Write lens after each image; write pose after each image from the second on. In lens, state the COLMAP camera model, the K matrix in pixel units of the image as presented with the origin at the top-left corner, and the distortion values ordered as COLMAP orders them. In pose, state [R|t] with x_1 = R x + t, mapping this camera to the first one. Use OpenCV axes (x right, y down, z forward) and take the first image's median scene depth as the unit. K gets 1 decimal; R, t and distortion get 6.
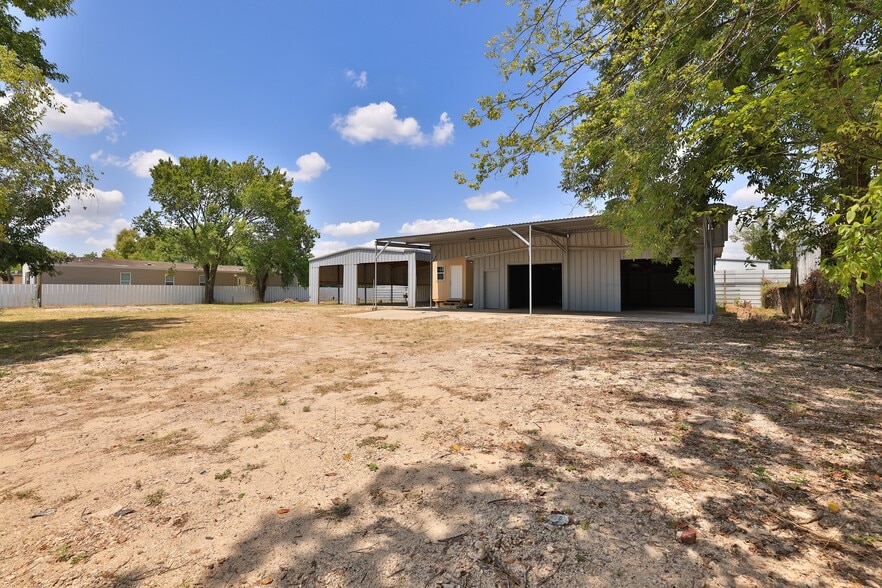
lens RADIAL K [[405.5, 0, 441.0], [0, 405.5, 294.0], [0, 0, 1]] dist [-0.034540, 0.000251]
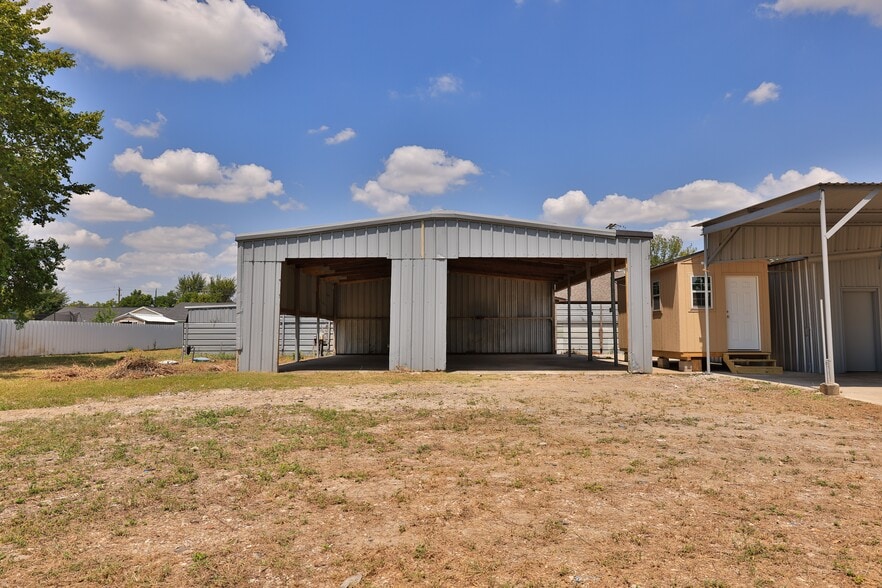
lens RADIAL K [[576.6, 0, 441.0], [0, 576.6, 294.0], [0, 0, 1]] dist [0.003086, 0.003646]
pose [[0.813765, 0.039898, 0.579822, -0.595433], [0.001169, 0.997527, -0.070281, -0.005669], [-0.581192, 0.057870, 0.811706, 0.664140]]
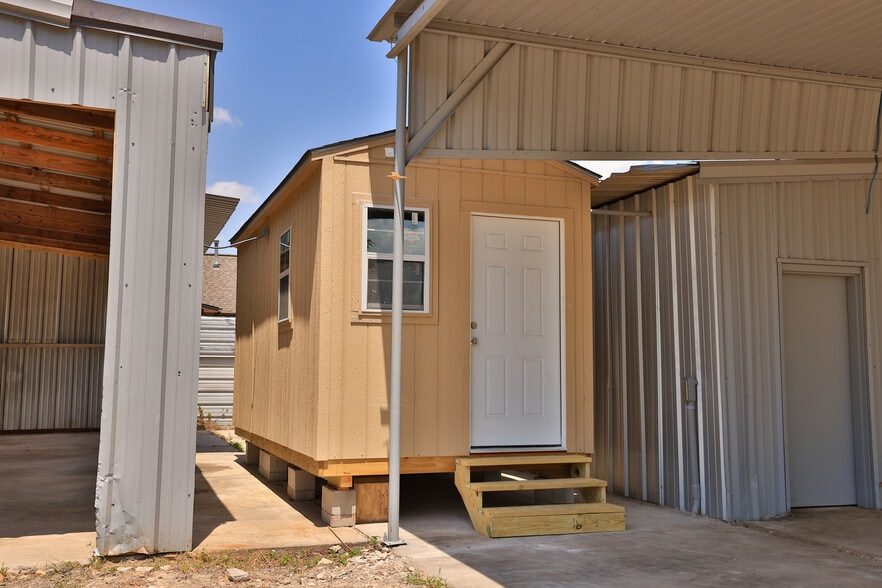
lens RADIAL K [[884.4, 0, 457.5], [0, 884.4, 284.9], [0, 0, 1]] dist [0.026485, 0.020367]
pose [[0.559298, 0.087135, 0.824374, -0.230200], [-0.002818, 0.994654, -0.103222, -0.012815], [-0.828962, 0.055409, 0.556554, 0.829590]]
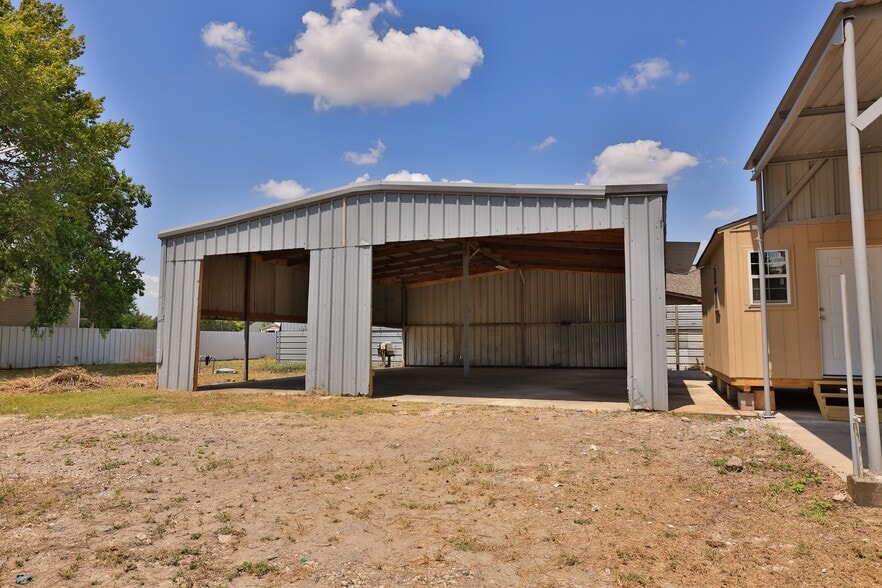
lens RADIAL K [[576.6, 0, 441.0], [0, 576.6, 294.0], [0, 0, 1]] dist [0.003086, 0.003646]
pose [[0.967632, 0.021037, 0.251487, -0.300137], [-0.000303, 0.996616, -0.082200, -0.009897], [-0.252366, 0.079463, 0.964364, 0.703221]]
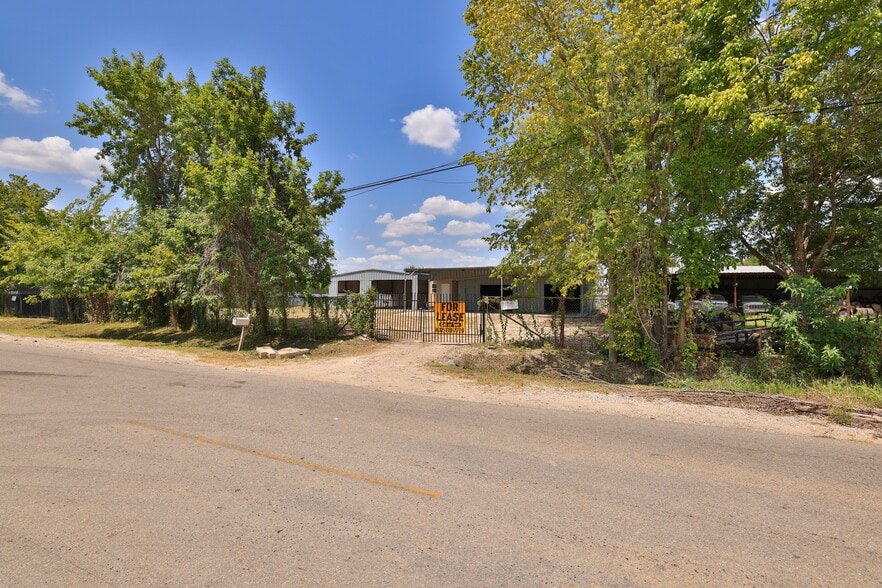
lens RADIAL K [[576.6, 0, 441.0], [0, 576.6, 294.0], [0, 0, 1]] dist [0.003086, 0.003646]
pose [[0.985582, 0.002298, 0.169185, -0.352033], [-0.004387, 0.999919, 0.011973, -0.056816], [-0.169143, -0.012542, 0.985512, -1.181873]]
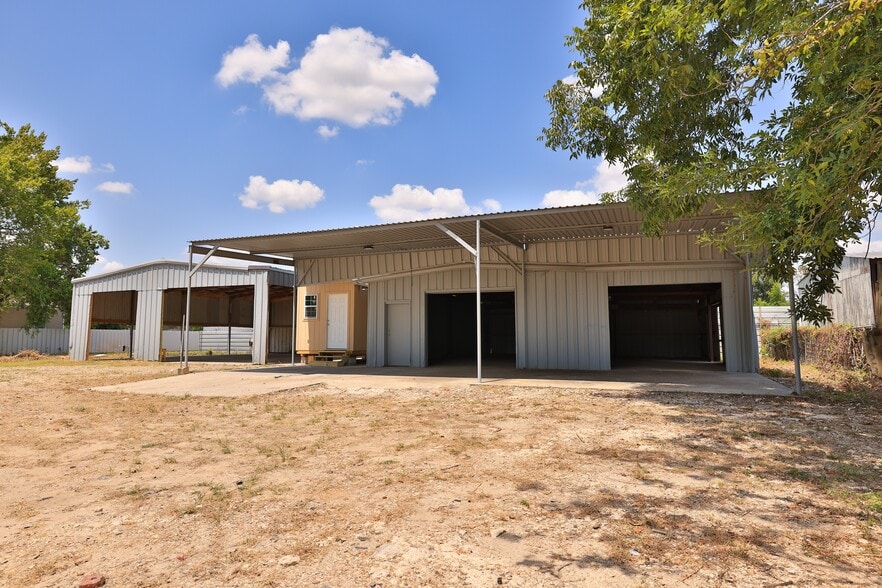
lens RADIAL K [[537.1, 0, 431.1], [0, 537.1, 287.2], [0, 0, 1]] dist [0.023604, 0.001692]
pose [[0.975576, 0.019868, 0.218761, -0.002482], [0.001221, 0.995395, -0.095849, -0.003378], [-0.219658, 0.093775, 0.971060, 0.190553]]
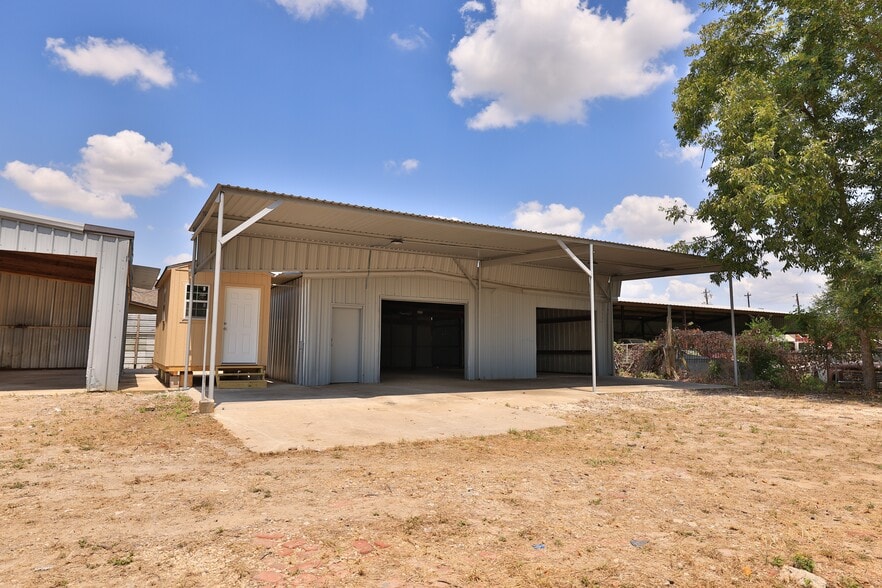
lens RADIAL K [[537.1, 0, 431.1], [0, 537.1, 287.2], [0, 0, 1]] dist [0.023604, 0.001692]
pose [[0.427113, 0.107027, 0.897841, -0.394746], [-0.007431, 0.993352, -0.114877, -0.004739], [-0.904167, 0.042393, 0.425069, 0.558538]]
